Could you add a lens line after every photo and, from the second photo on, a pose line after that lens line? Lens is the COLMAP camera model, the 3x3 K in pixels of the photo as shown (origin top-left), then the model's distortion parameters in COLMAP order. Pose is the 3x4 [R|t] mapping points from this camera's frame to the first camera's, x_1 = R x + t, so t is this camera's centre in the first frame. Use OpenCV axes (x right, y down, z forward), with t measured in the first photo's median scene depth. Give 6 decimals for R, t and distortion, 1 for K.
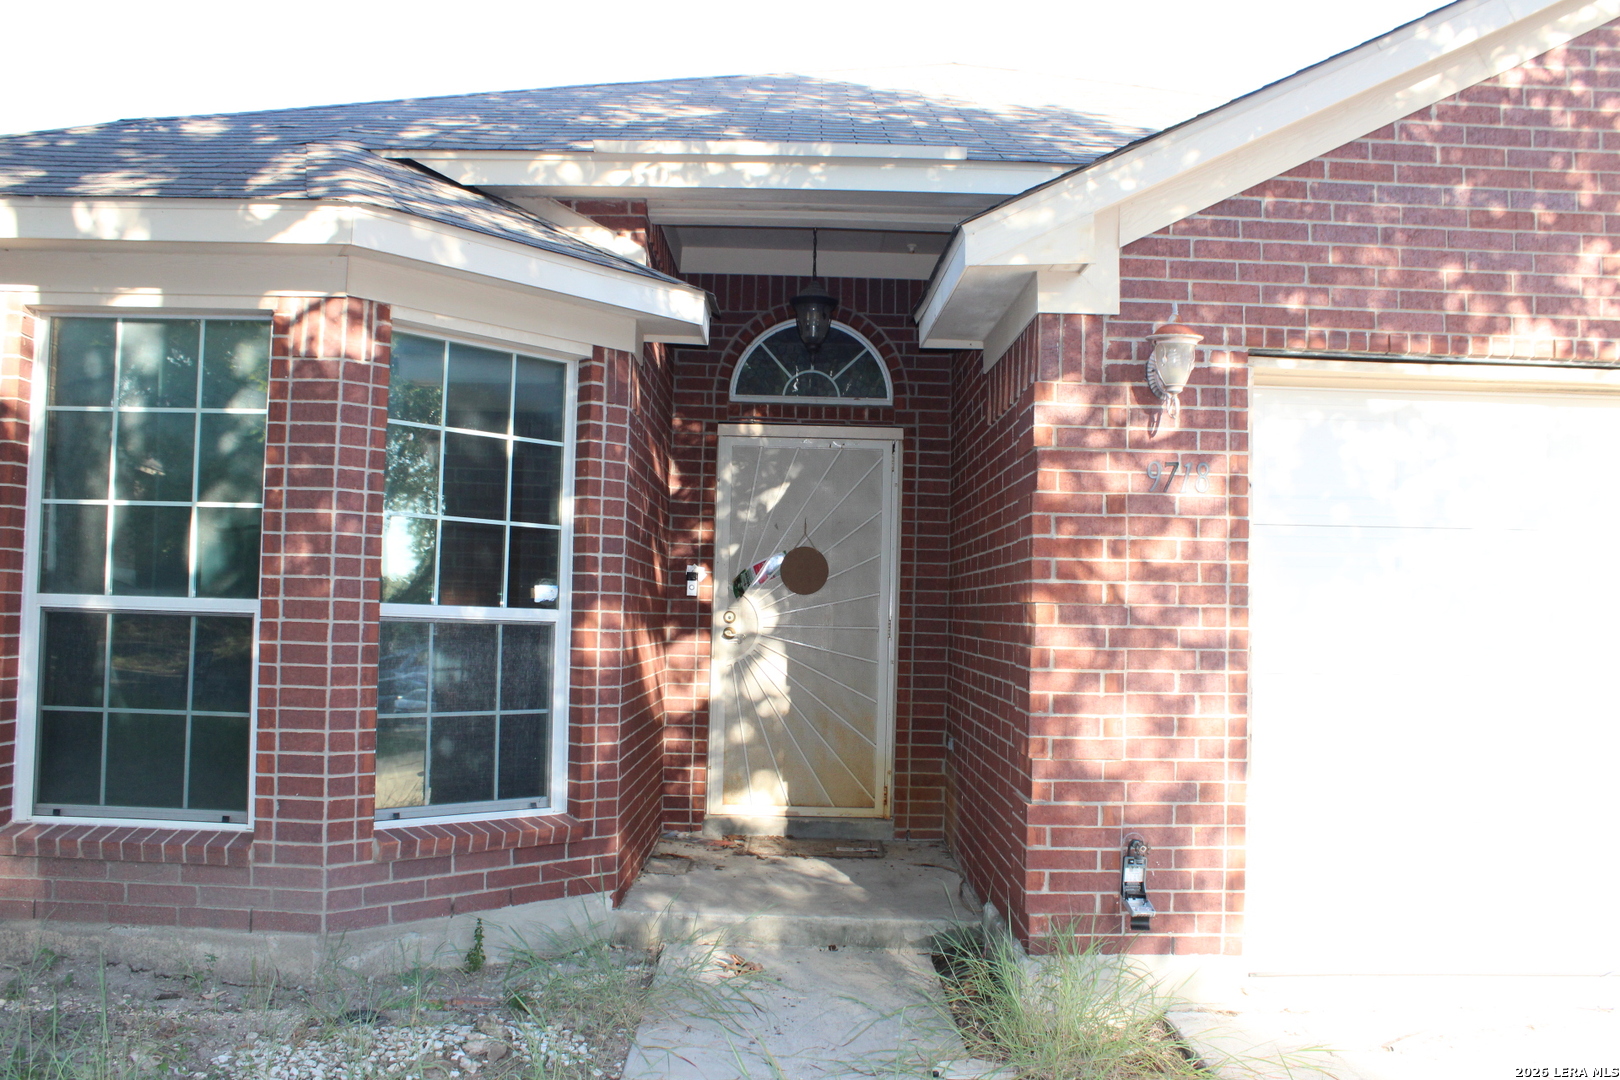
lens RADIAL K [[1362.6, 0, 803.5], [0, 1362.6, 540.7], [0, 0, 1]] dist [-0.157894, 0.163662]
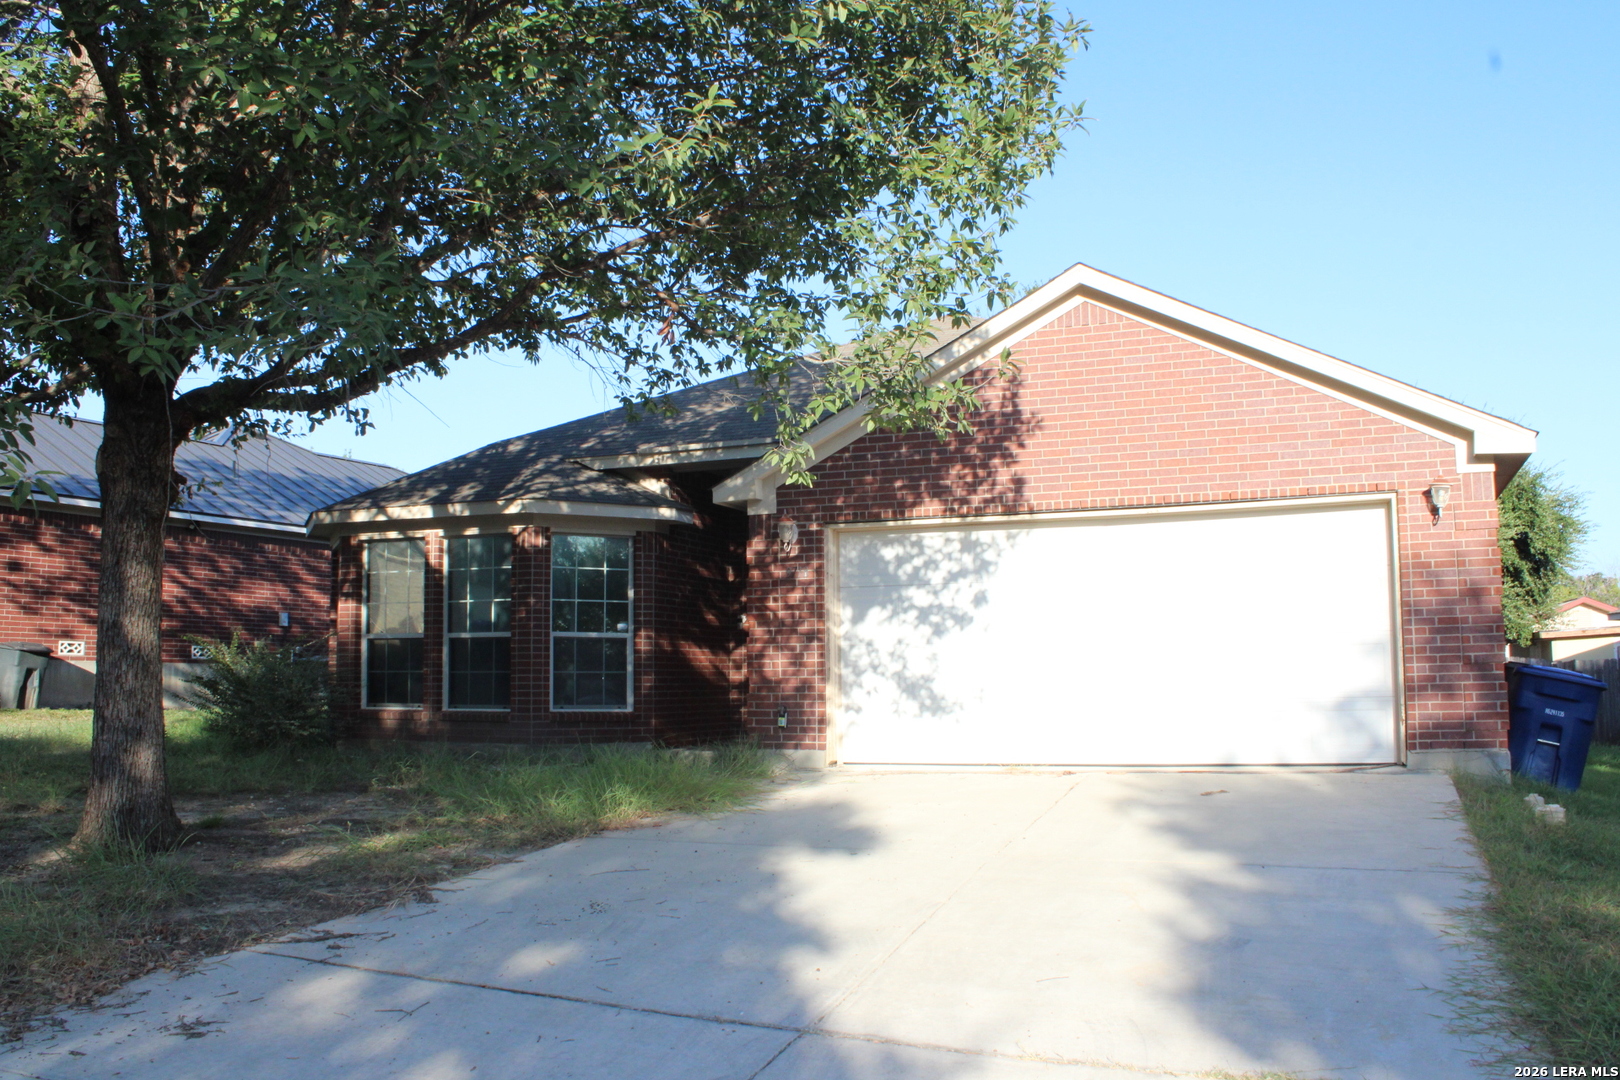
lens RADIAL K [[1290.3, 0, 768.3], [0, 1290.3, 541.2], [0, 0, 1]] dist [0.053958, -0.277355]
pose [[0.918271, -0.067946, -0.390078, 1.226914], [0.047899, 0.996994, -0.060906, 0.046315], [0.393044, 0.037244, 0.918765, -1.391299]]
